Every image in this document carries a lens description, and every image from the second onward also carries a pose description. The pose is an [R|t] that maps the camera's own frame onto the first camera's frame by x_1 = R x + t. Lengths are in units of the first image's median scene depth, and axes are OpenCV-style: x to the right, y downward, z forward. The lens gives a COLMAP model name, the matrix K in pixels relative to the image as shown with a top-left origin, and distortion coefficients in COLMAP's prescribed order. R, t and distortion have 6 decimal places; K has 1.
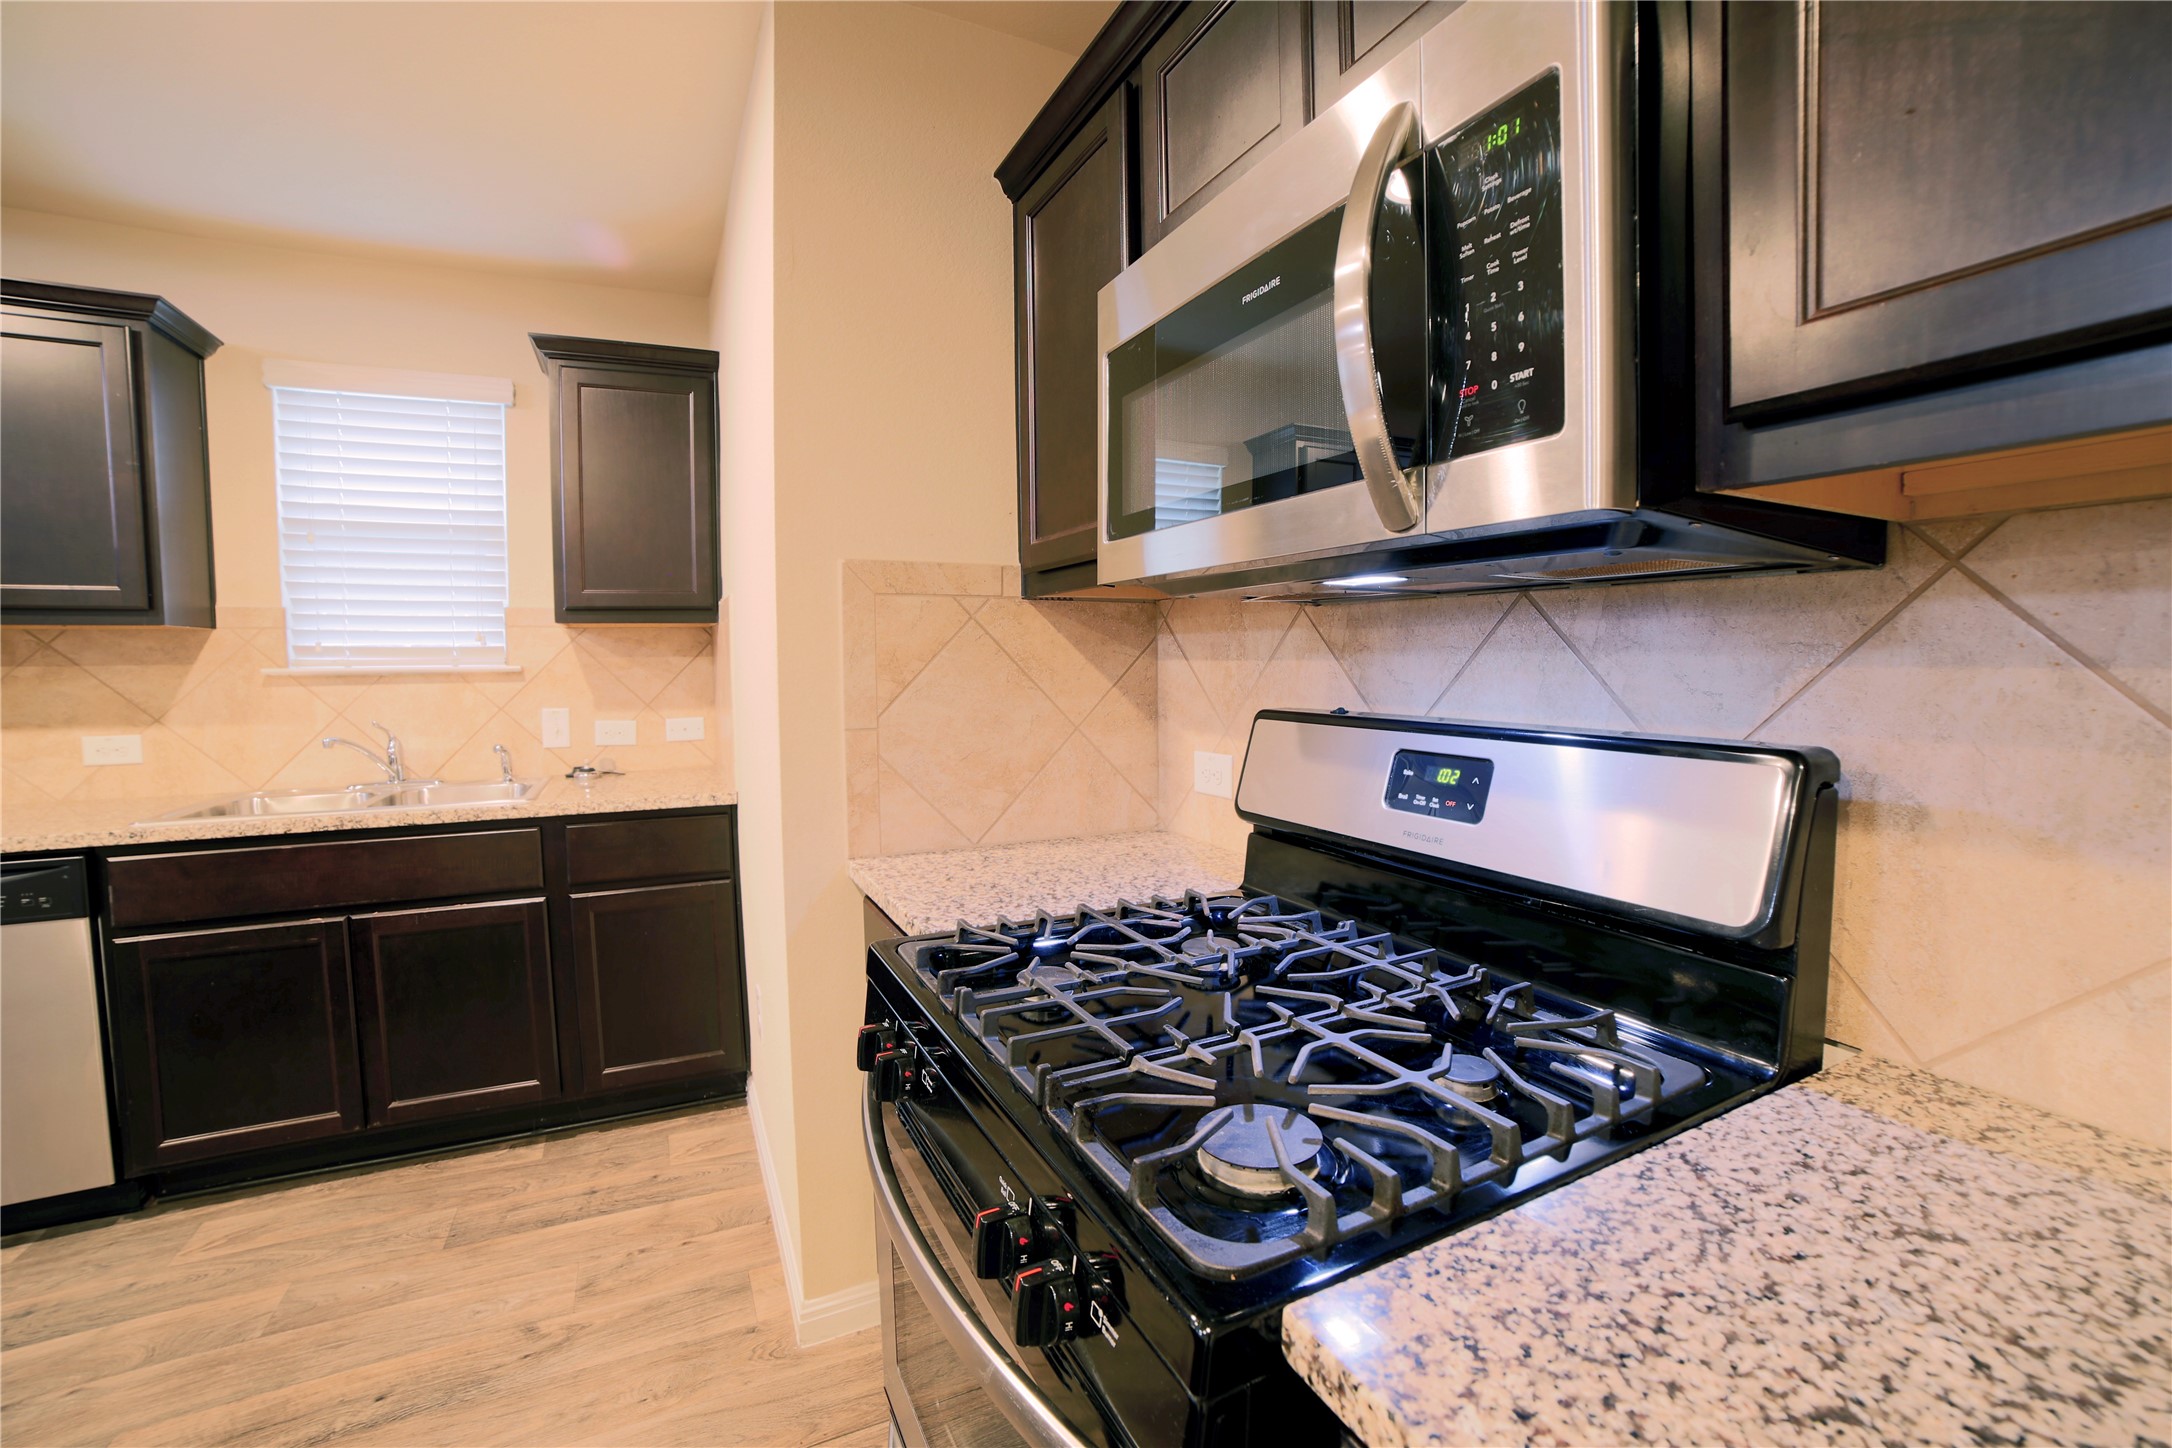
lens RADIAL K [[918.7, 0, 1086.0], [0, 918.7, 724.0], [0, 0, 1]] dist [-0.095420, 0.033865]
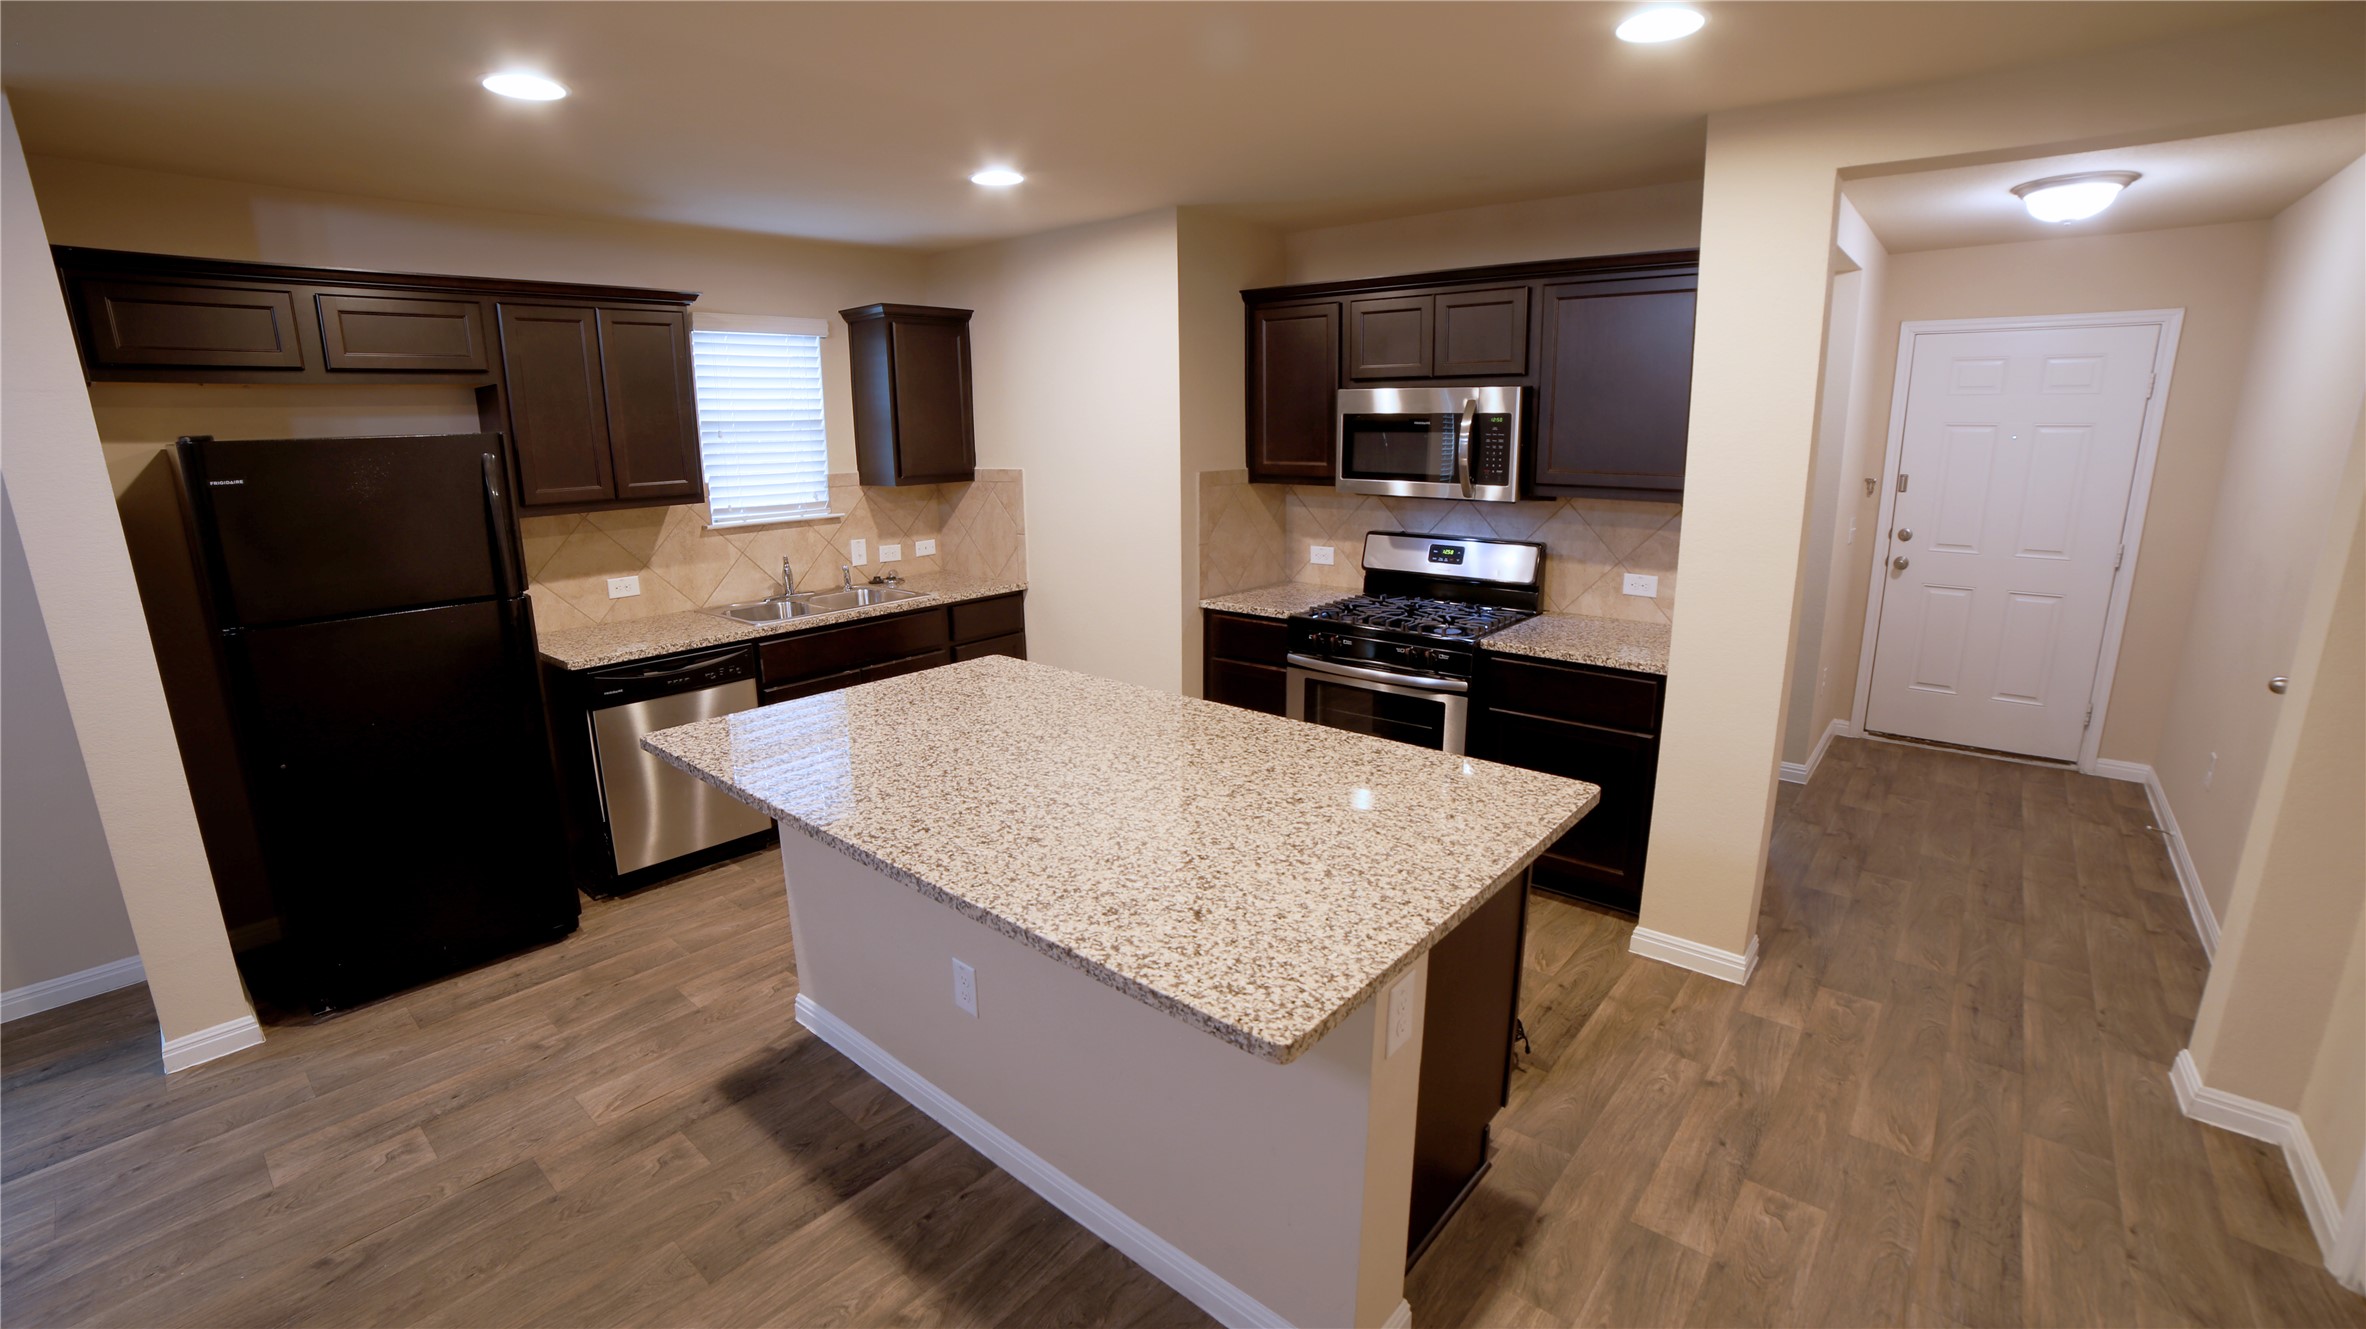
lens RADIAL K [[969.7, 0, 1183.0], [0, 969.7, 664.5], [0, 0, 1]] dist [-0.053797, 0.000137]
pose [[0.915603, -0.103162, 0.388623, -1.438896], [0.036510, 0.983864, 0.175154, -0.145286], [-0.400422, -0.146183, 0.904596, -1.429624]]
